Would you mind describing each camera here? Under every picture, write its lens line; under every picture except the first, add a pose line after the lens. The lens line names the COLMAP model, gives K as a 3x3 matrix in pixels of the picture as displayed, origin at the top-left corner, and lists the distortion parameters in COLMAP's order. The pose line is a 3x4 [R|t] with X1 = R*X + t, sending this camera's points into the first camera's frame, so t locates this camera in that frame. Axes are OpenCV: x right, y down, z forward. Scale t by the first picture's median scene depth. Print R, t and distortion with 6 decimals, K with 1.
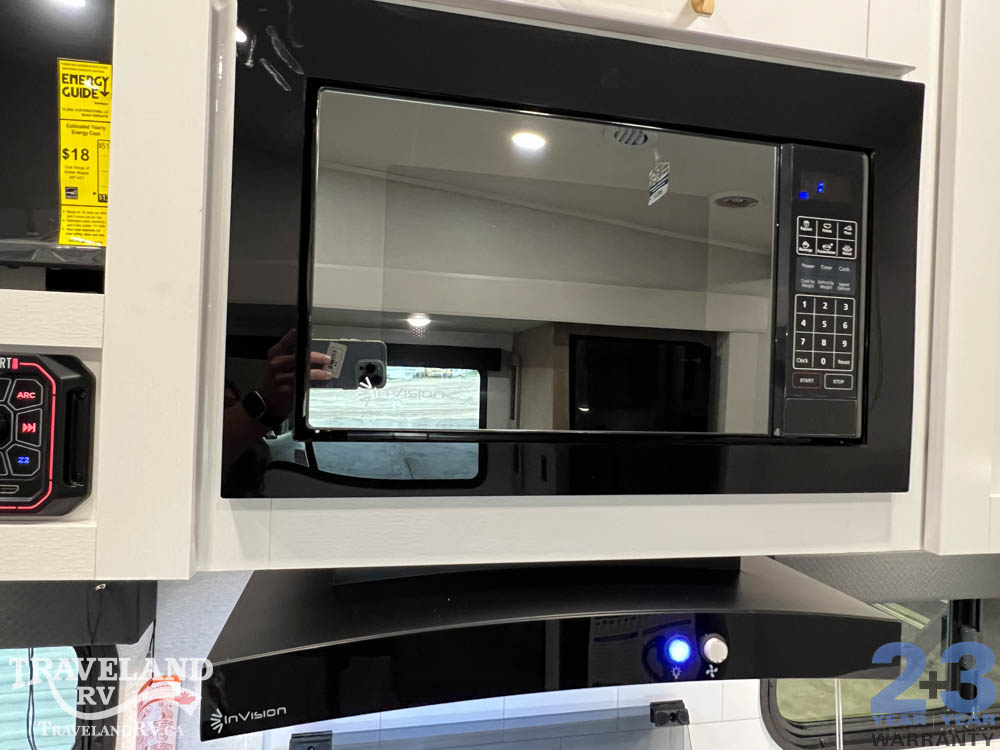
lens RADIAL K [[640.1, 0, 508.3], [0, 640.1, 373.0], [0, 0, 1]] dist [0.003600, -0.001216]
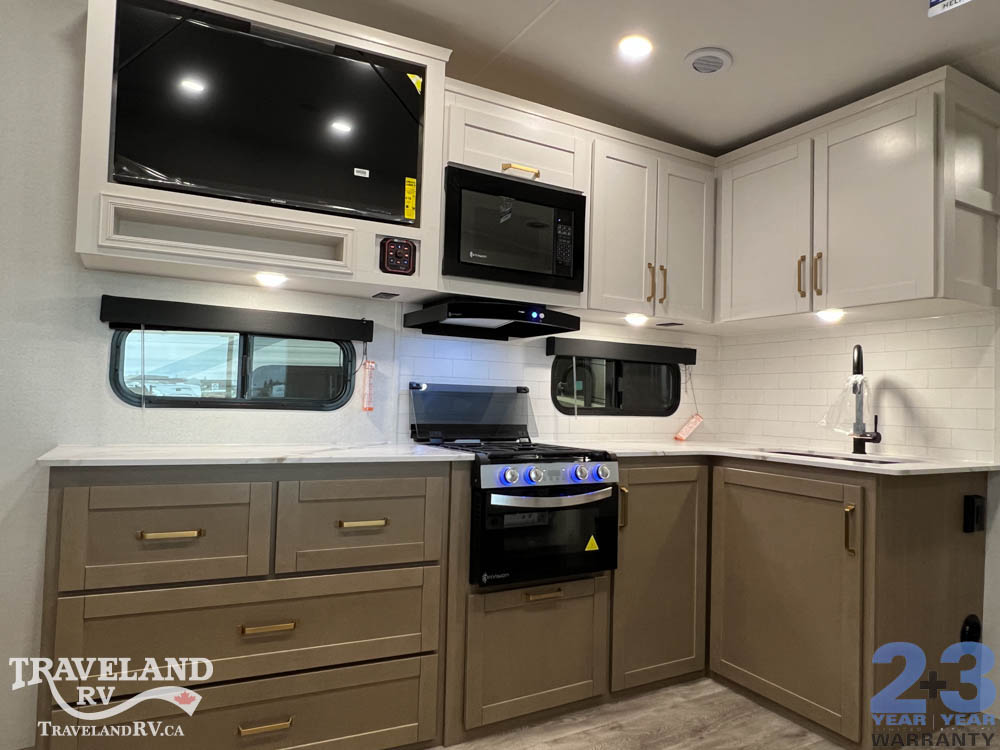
lens RADIAL K [[640.1, 0, 508.3], [0, 640.1, 373.0], [0, 0, 1]] dist [0.003600, -0.001216]
pose [[0.953280, 0.006021, 0.302027, -1.218624], [0.002756, 0.999586, -0.028627, 0.913156], [-0.302074, 0.028122, 0.952870, -3.110650]]
